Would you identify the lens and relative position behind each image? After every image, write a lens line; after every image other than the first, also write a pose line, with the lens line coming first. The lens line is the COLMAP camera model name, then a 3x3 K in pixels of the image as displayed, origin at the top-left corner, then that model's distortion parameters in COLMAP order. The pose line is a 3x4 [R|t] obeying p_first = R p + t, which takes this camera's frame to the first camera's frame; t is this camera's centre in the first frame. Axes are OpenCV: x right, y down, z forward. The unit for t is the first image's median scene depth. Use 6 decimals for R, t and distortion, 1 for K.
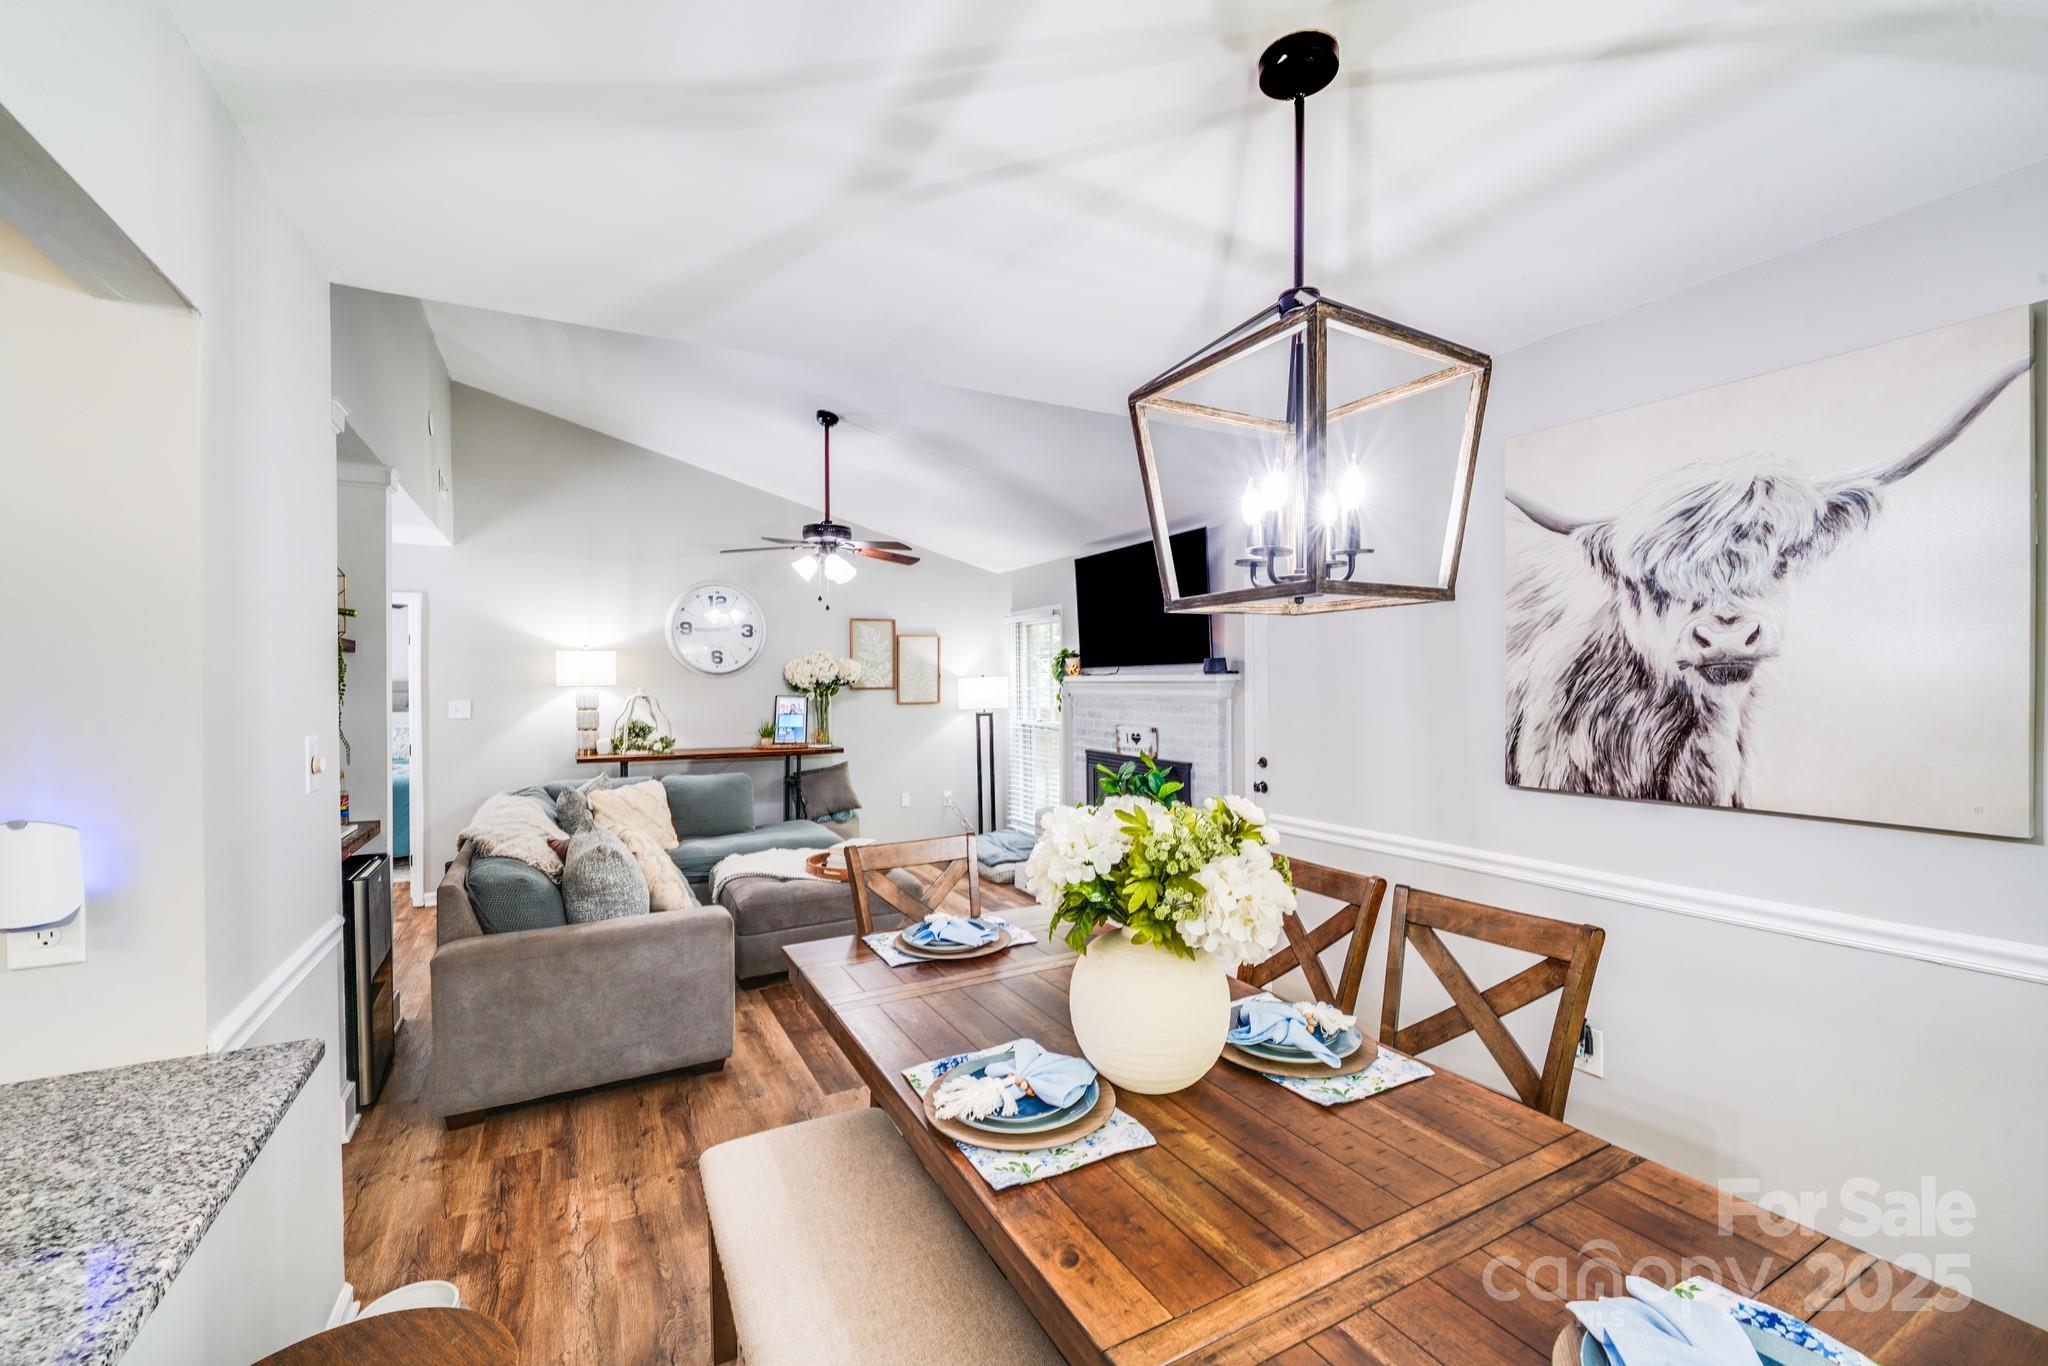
lens RADIAL K [[829.7, 0, 1019.4], [0, 829.7, 687.9], [0, 0, 1]] dist [-0.010625, -0.000994]
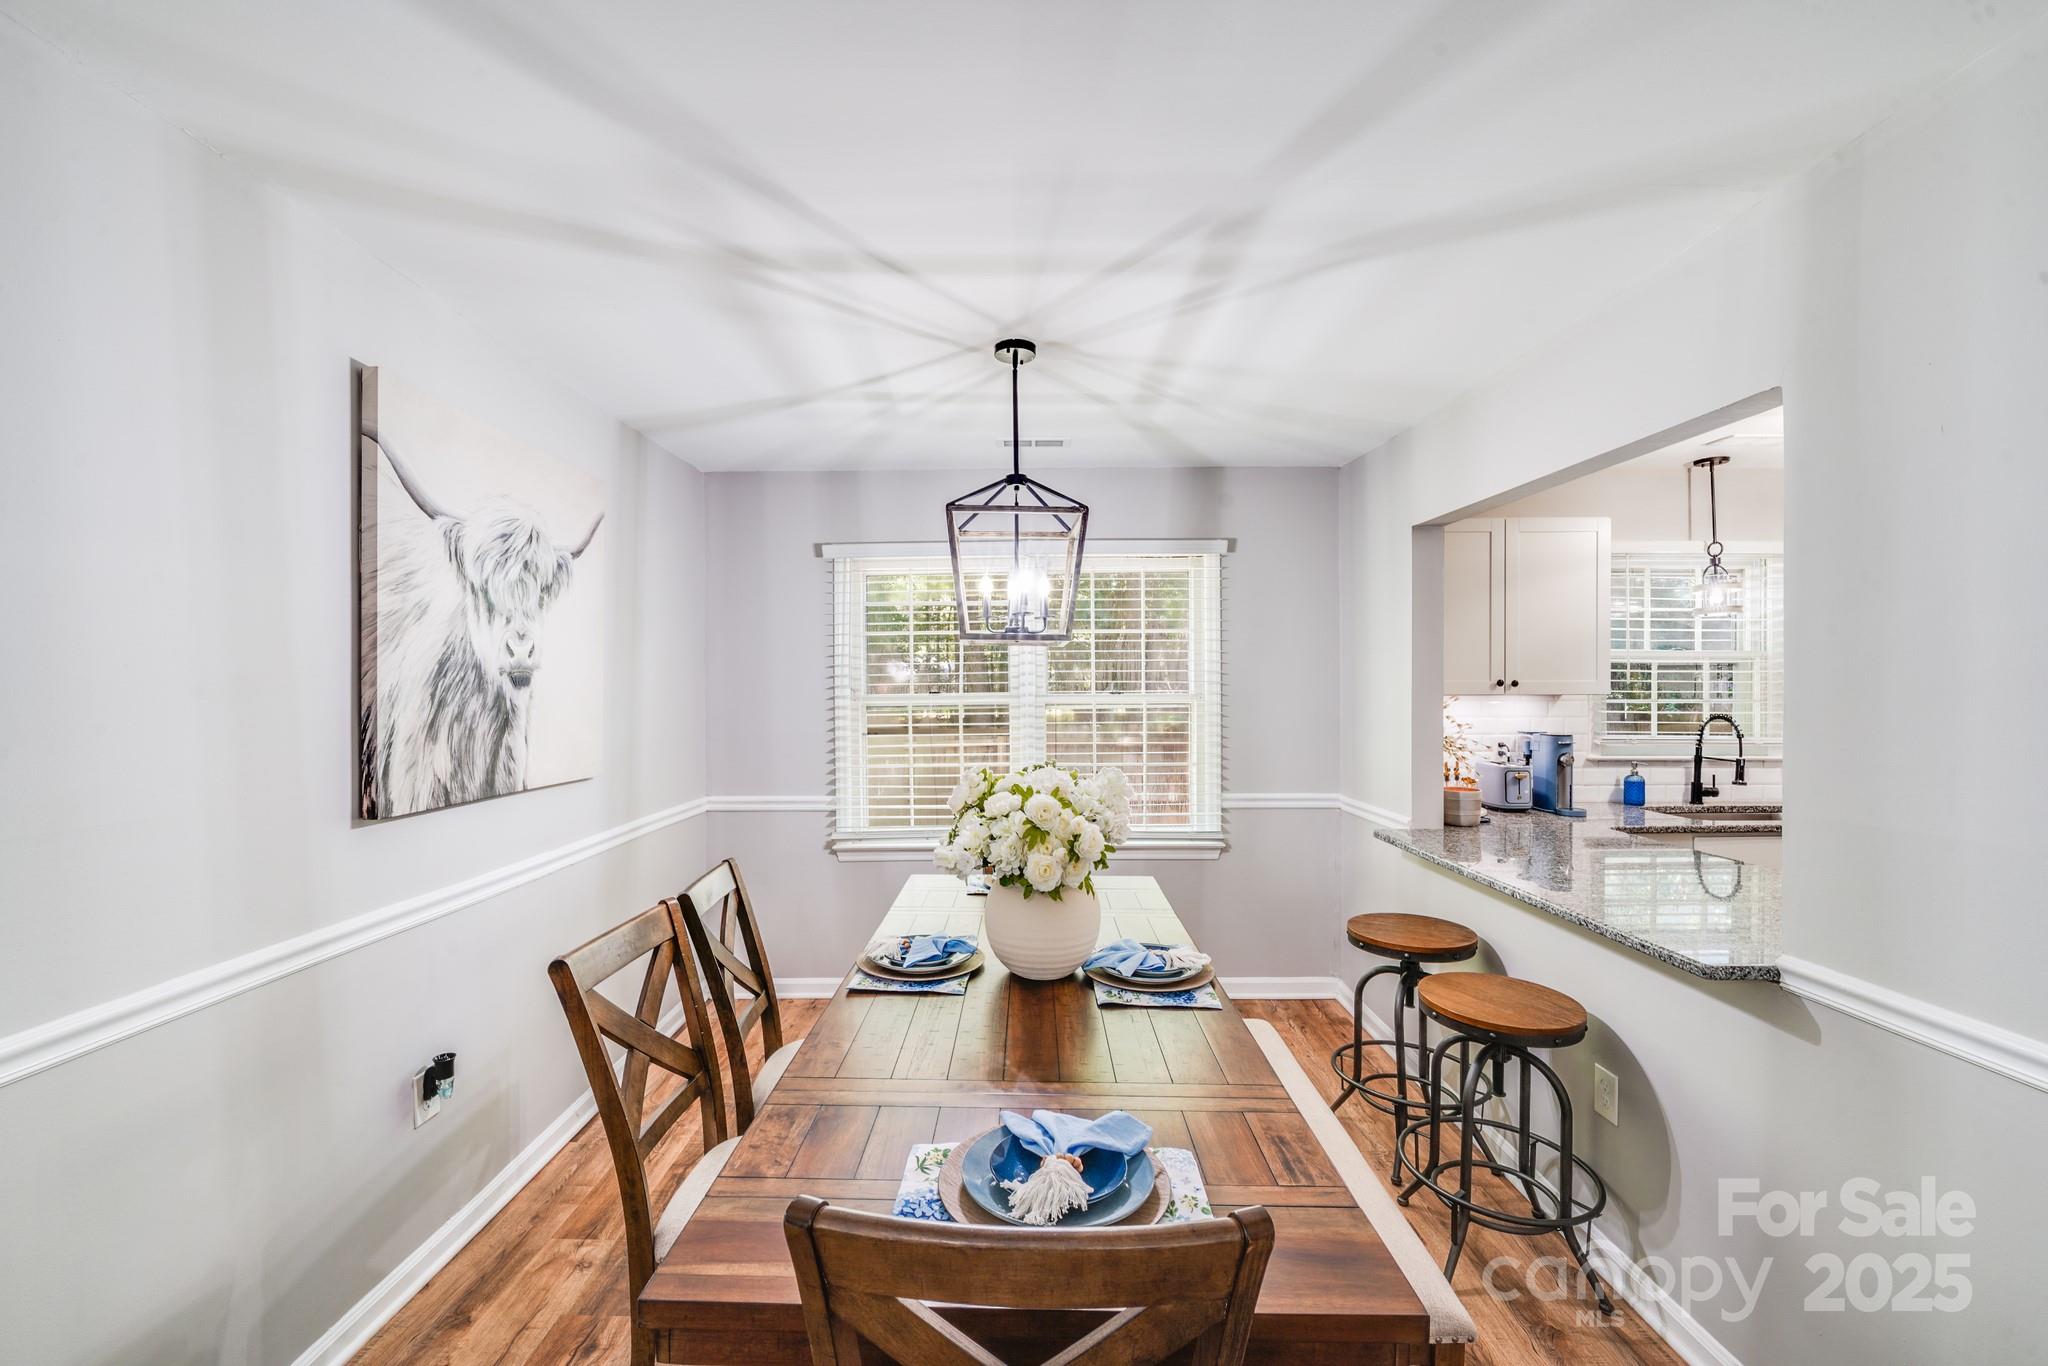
lens RADIAL K [[840.2, 0, 1017.8], [0, 840.2, 692.3], [0, 0, 1]] dist [-0.008587, -0.001498]
pose [[-0.875438, 0.007448, 0.483273, -0.145158], [0.008967, 0.999959, 0.000833, 0.002240], [-0.483247, 0.005063, -0.875469, 0.675545]]
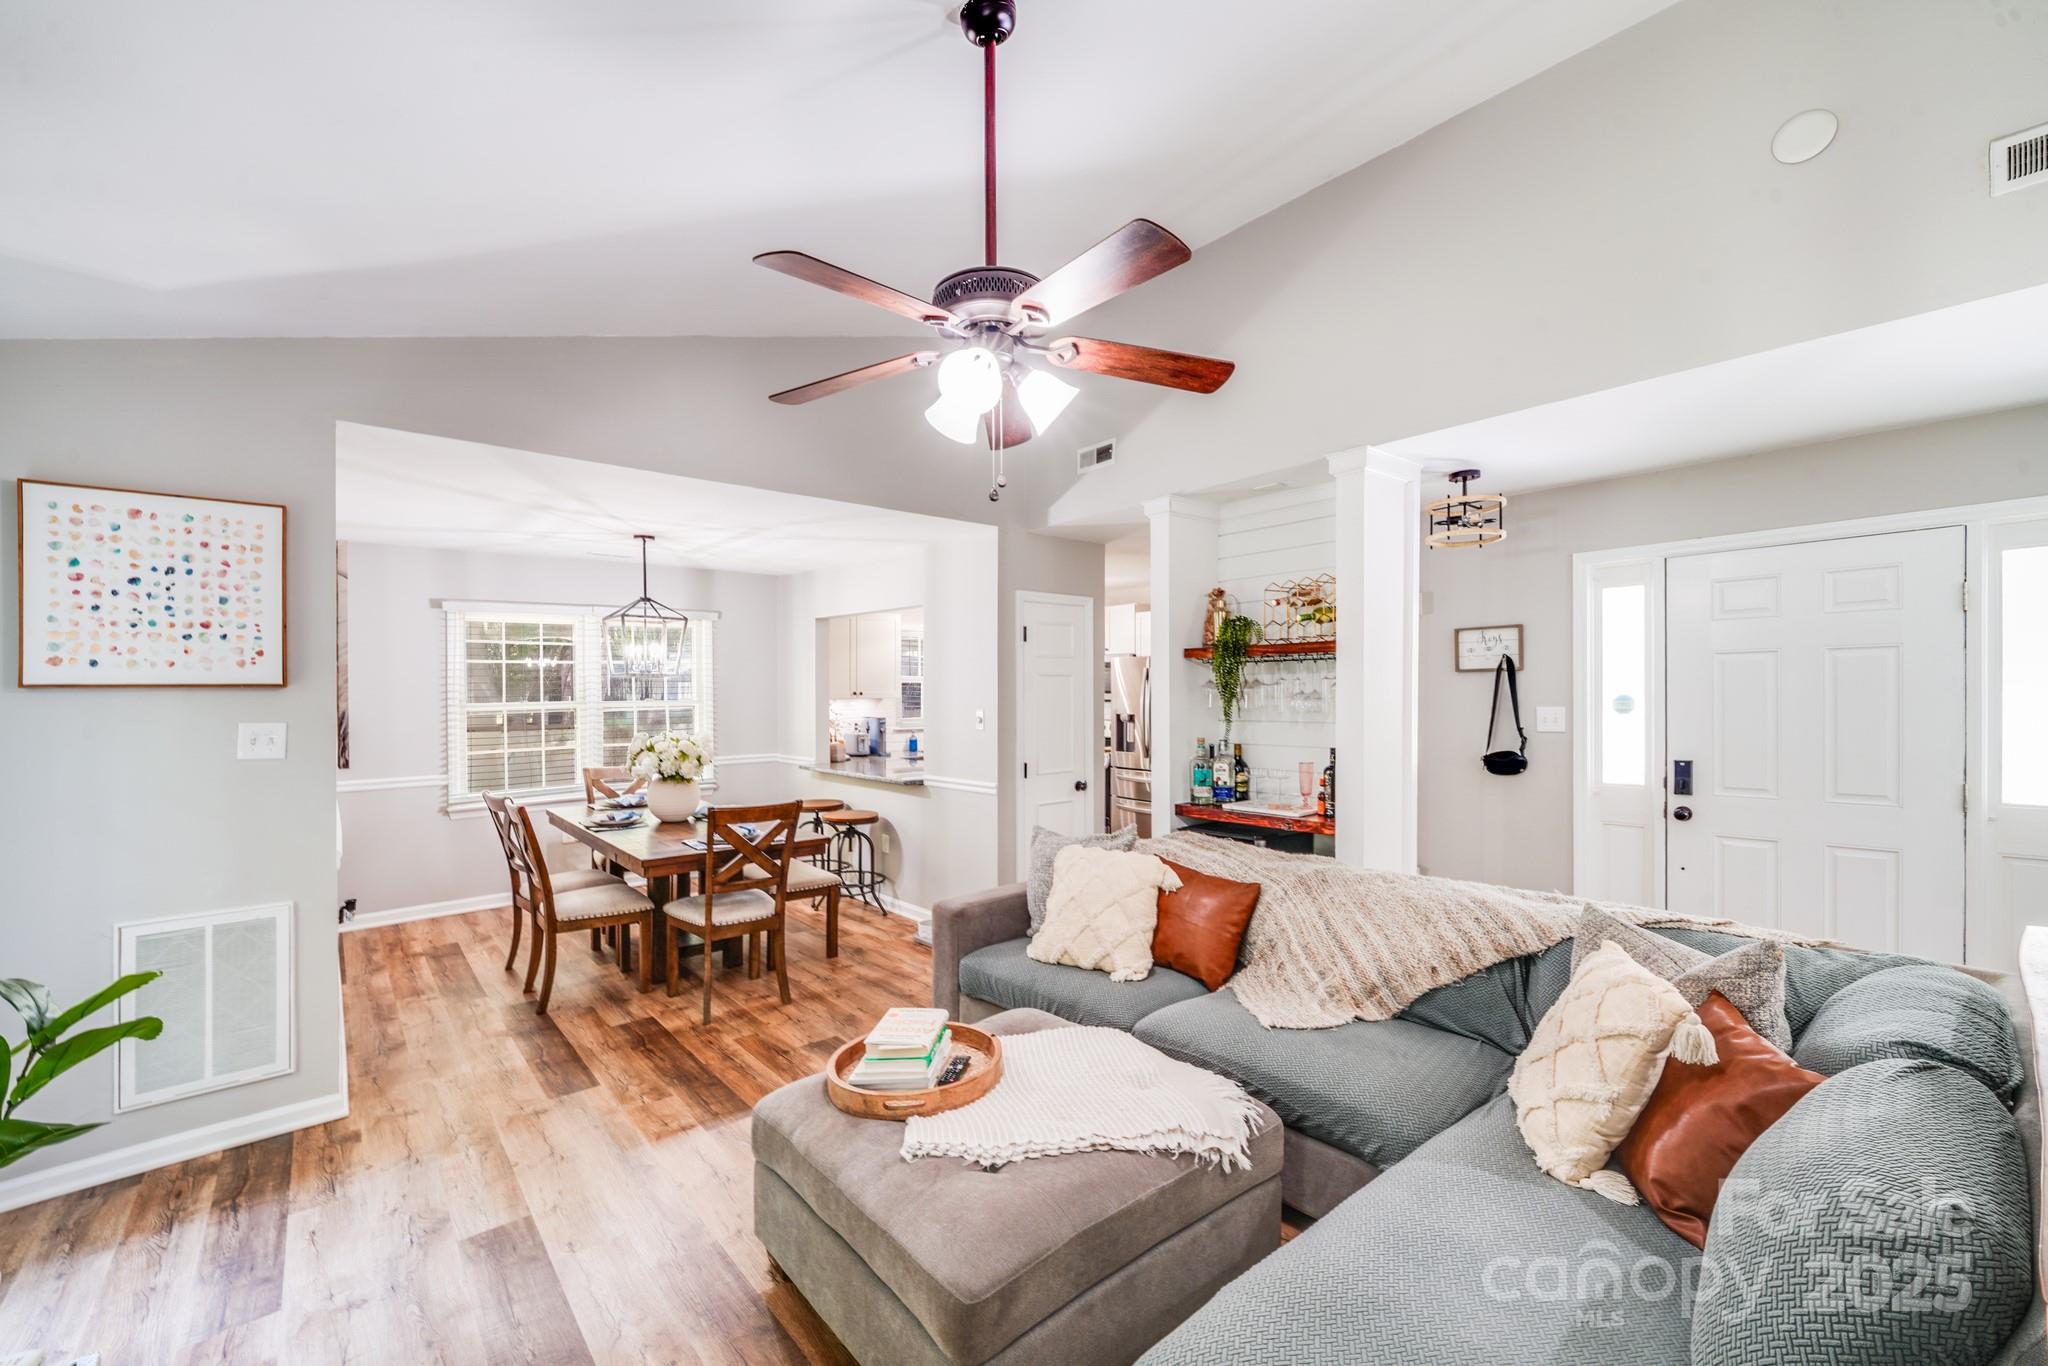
lens RADIAL K [[840.2, 0, 1030.9], [0, 840.2, 682.5], [0, 0, 1]] dist [-0.008587, -0.001498]
pose [[-0.978242, 0.014942, -0.206927, -0.158615], [0.017167, 0.999812, -0.008960, -0.001874], [0.206754, -0.012318, -0.978315, 1.342548]]
